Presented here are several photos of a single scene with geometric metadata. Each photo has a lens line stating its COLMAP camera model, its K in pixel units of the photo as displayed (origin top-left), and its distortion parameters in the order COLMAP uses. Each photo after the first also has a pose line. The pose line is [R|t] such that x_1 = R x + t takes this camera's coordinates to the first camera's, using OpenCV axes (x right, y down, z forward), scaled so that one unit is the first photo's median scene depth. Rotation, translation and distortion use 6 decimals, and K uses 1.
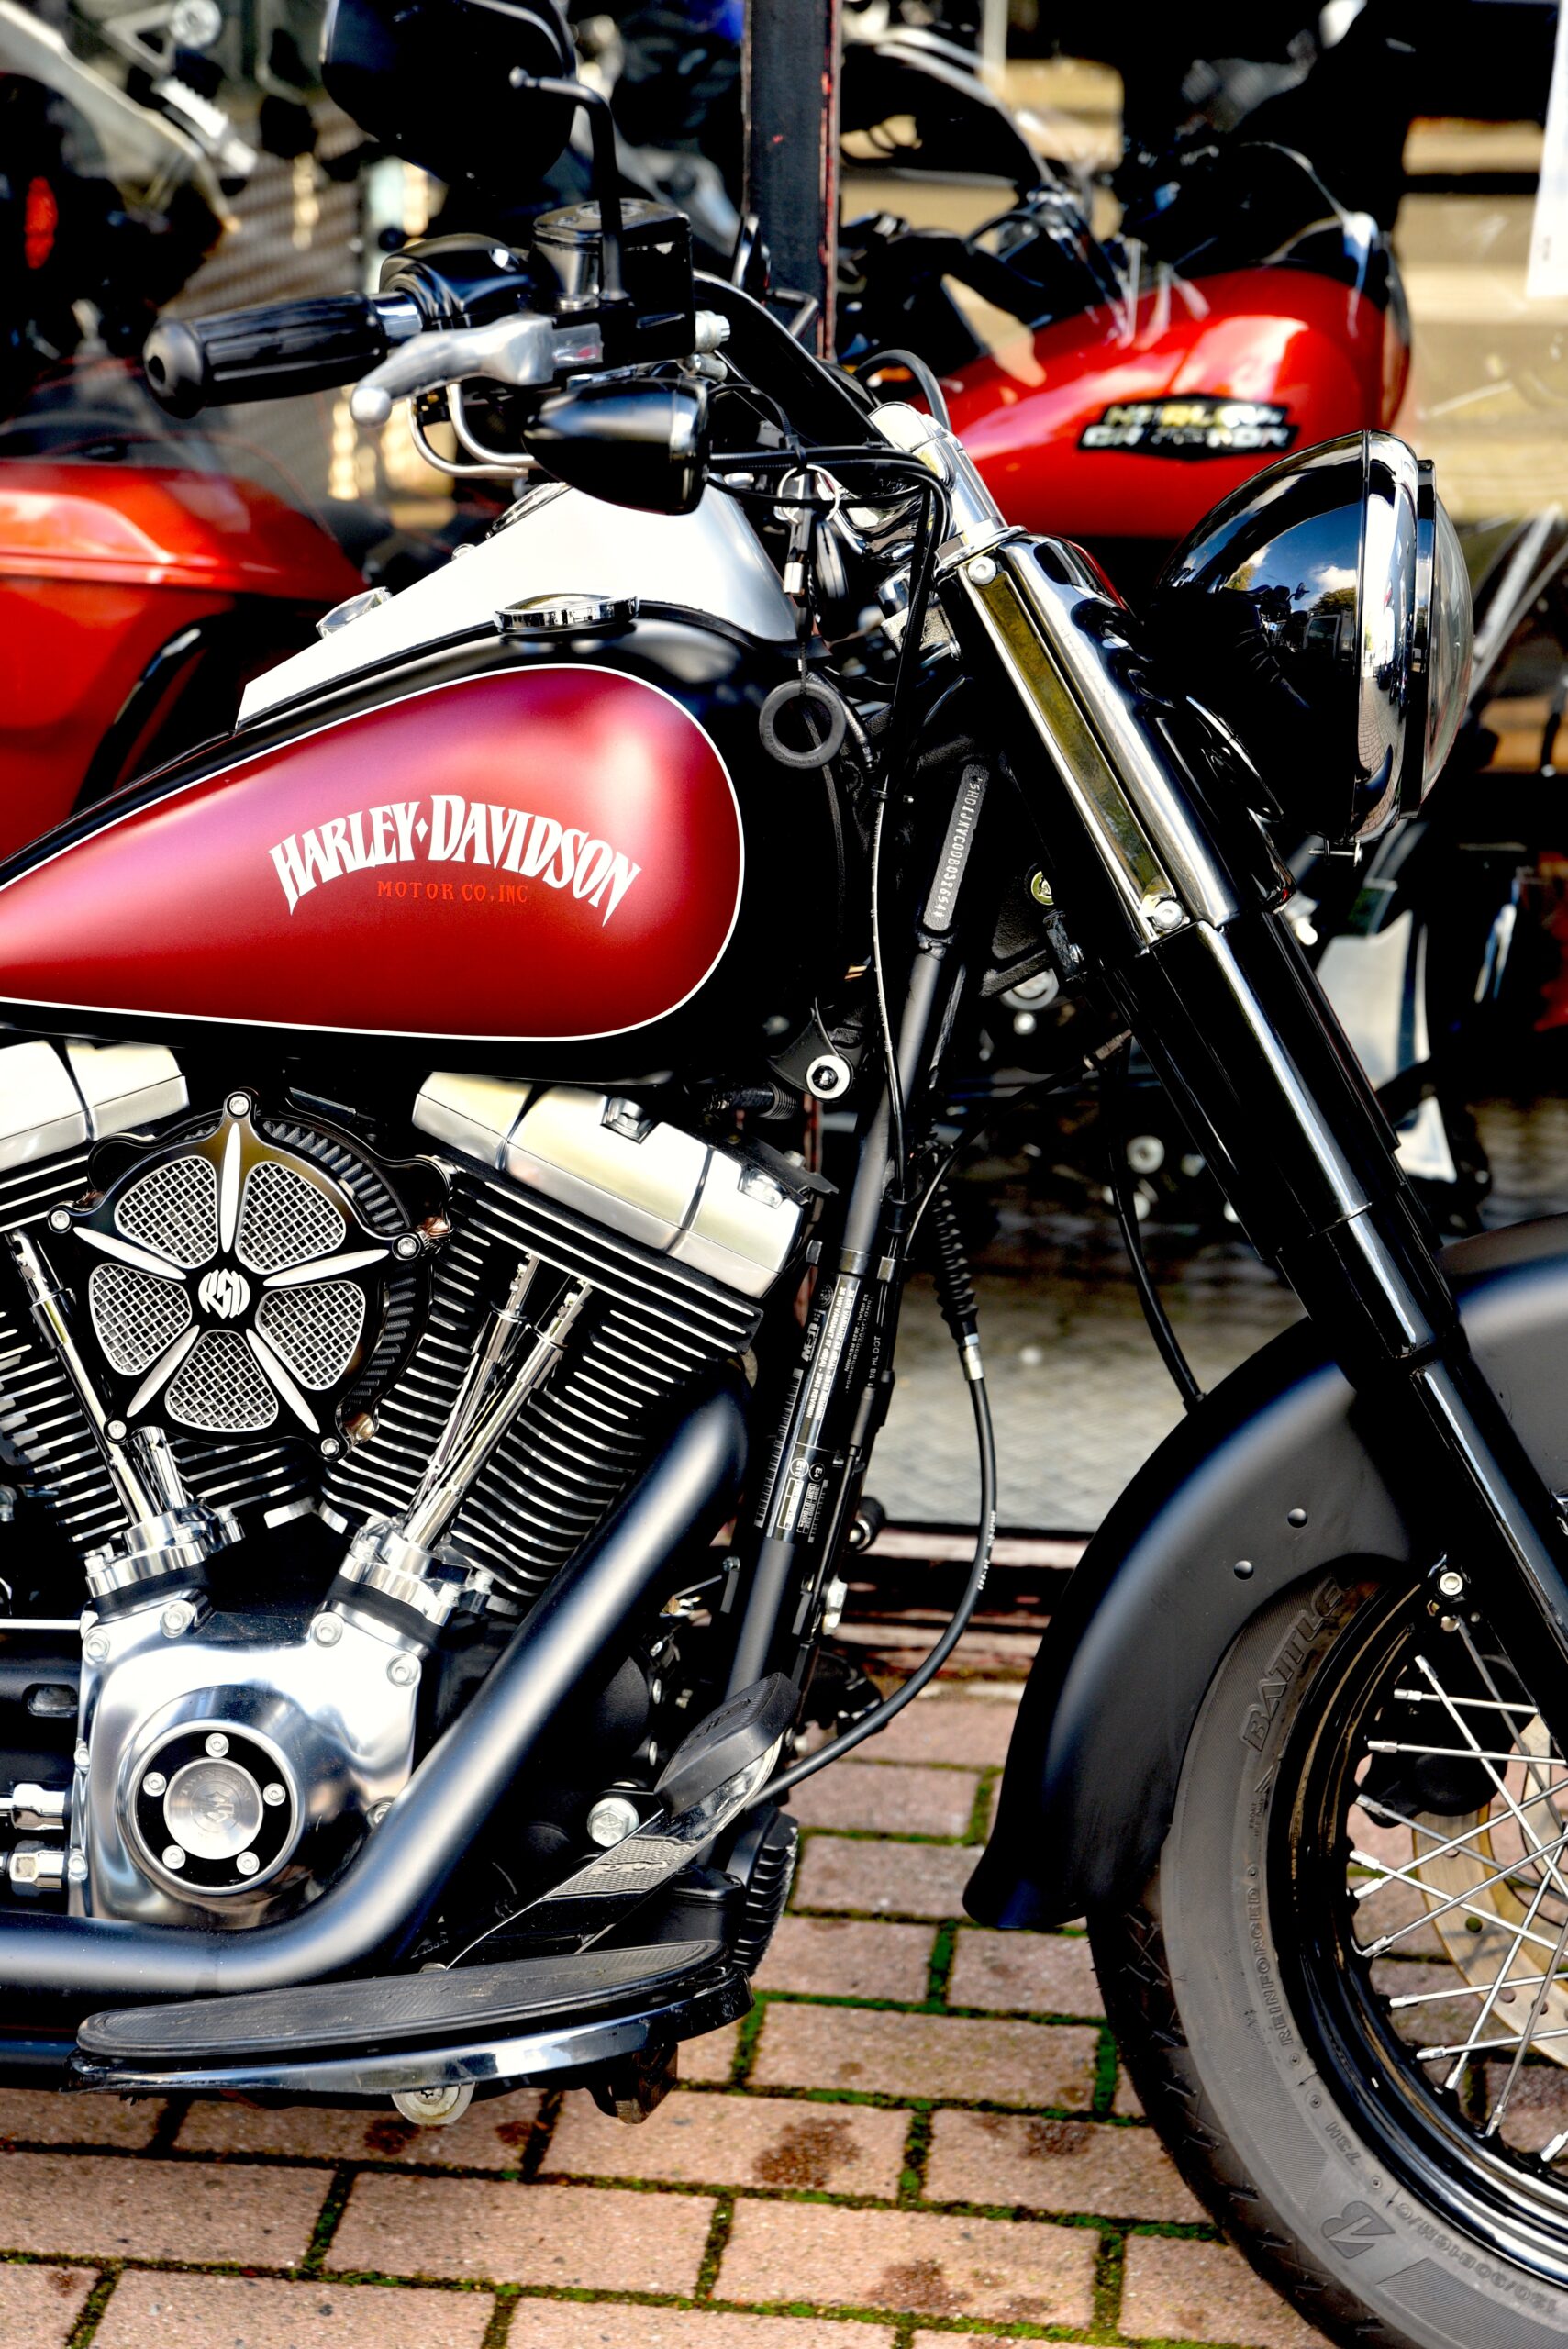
lens RADIAL K [[4273.1, 0, 770.2], [0, 4273.1, 1186.9], [0, 0, 1]] dist [0.198065, 0.227805]
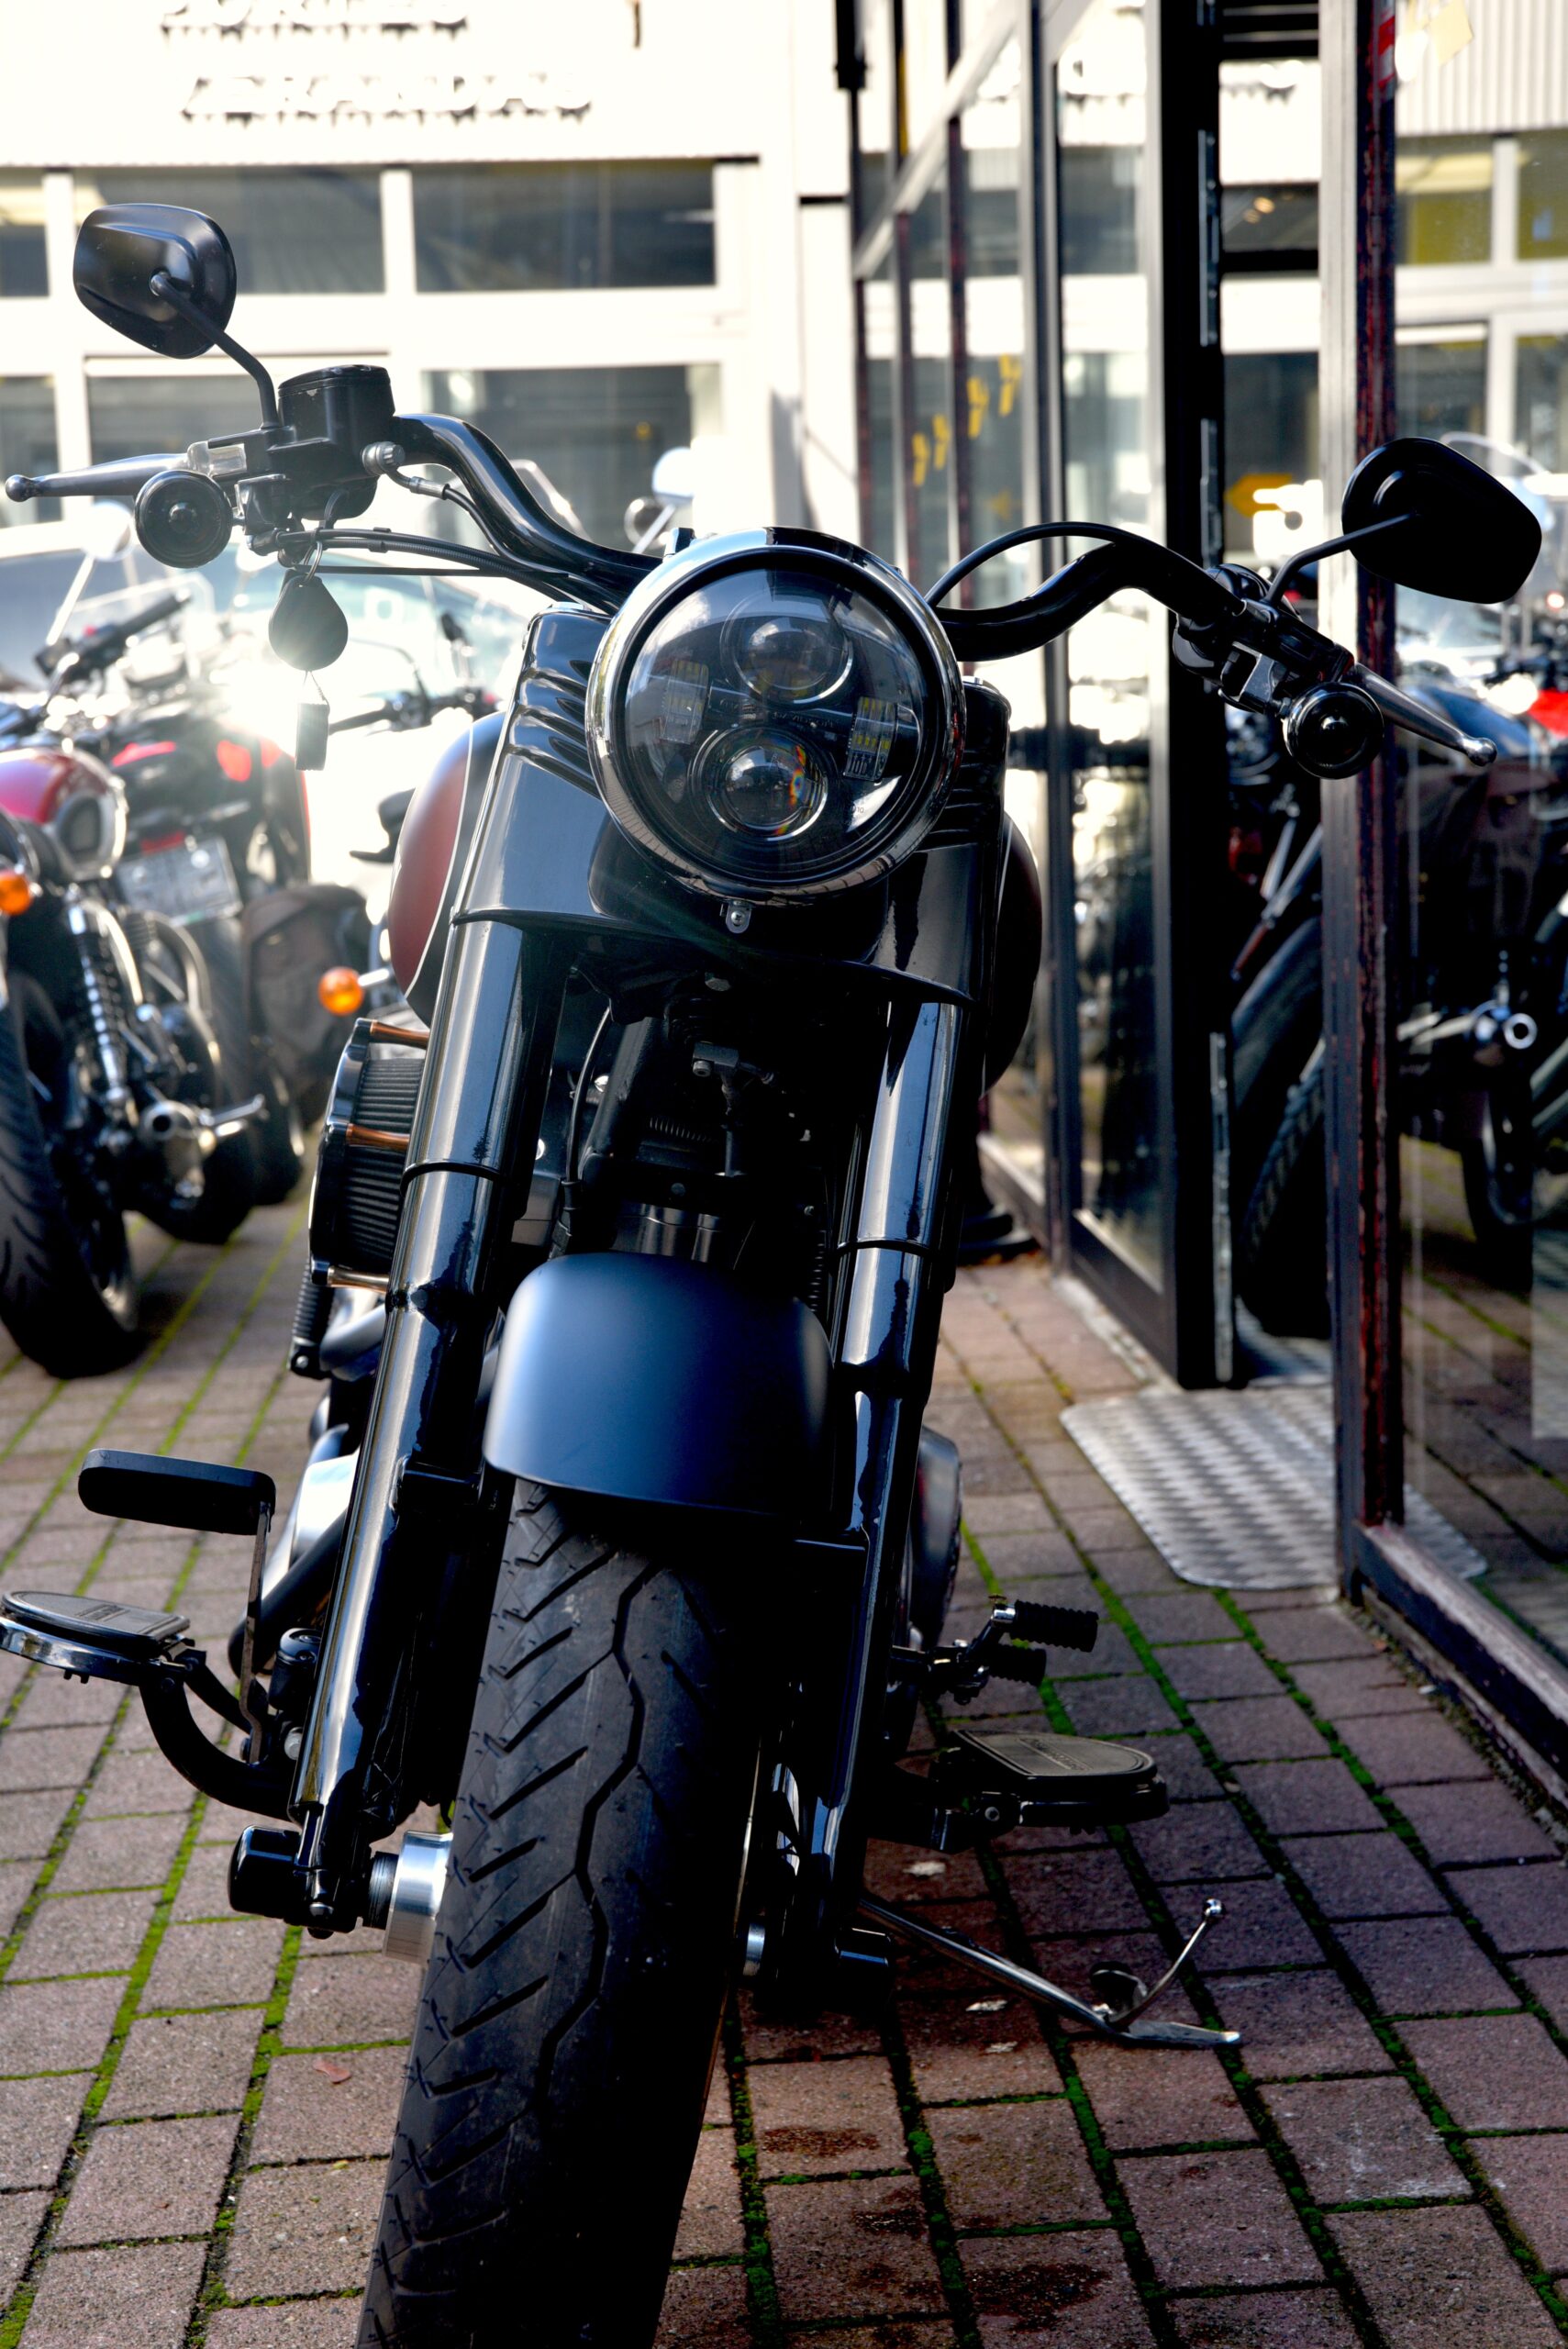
lens RADIAL K [[3942.4, 0, 784.0], [0, 3942.4, 1174.5], [0, 0, 1]] dist [0.136876, 0.182976]
pose [[0.213719, 0.120219, -0.969470, 1.208799], [-0.261586, 0.963201, 0.061775, -0.114567], [0.941221, 0.240397, 0.237302, 0.775778]]
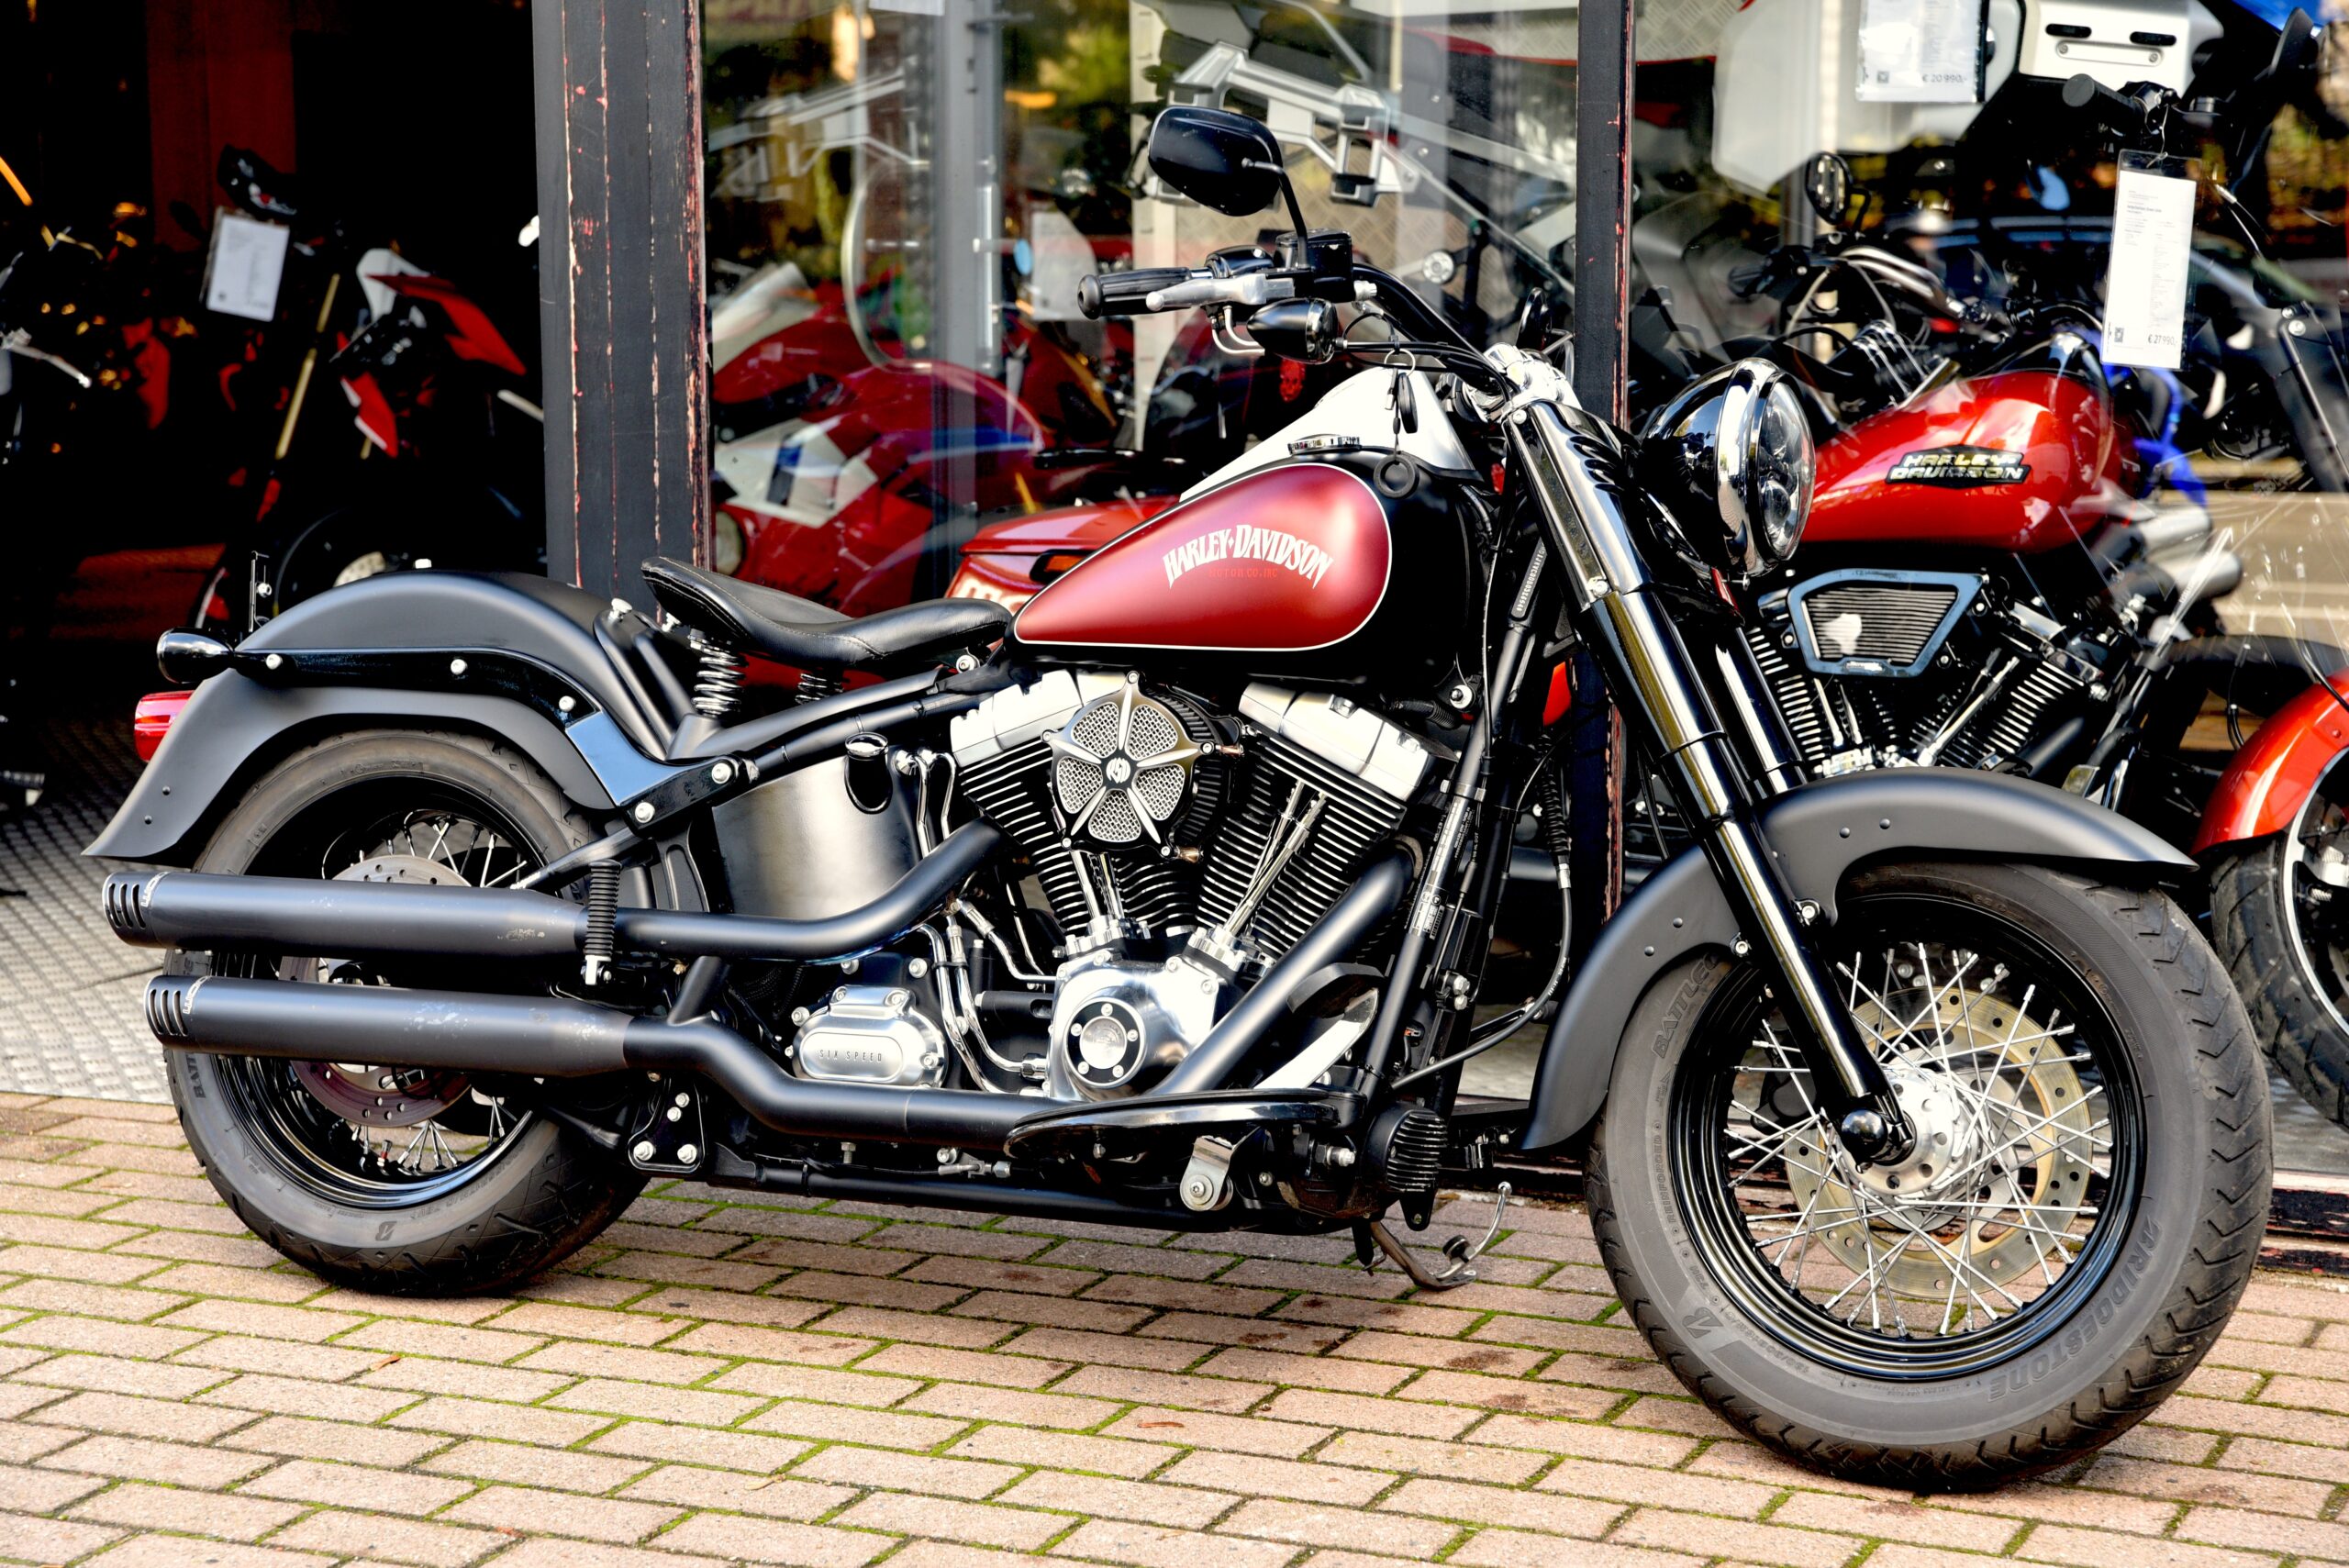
lens RADIAL K [[4273.1, 0, 1180.3], [0, 4273.1, 791.8], [0, 0, 1]] dist [0.198065, 0.227805]
pose [[0.954068, 0.022417, -0.298749, 0.468112], [-0.076589, 0.982310, -0.170882, 0.353241], [0.289634, 0.185914, 0.938908, -0.805641]]
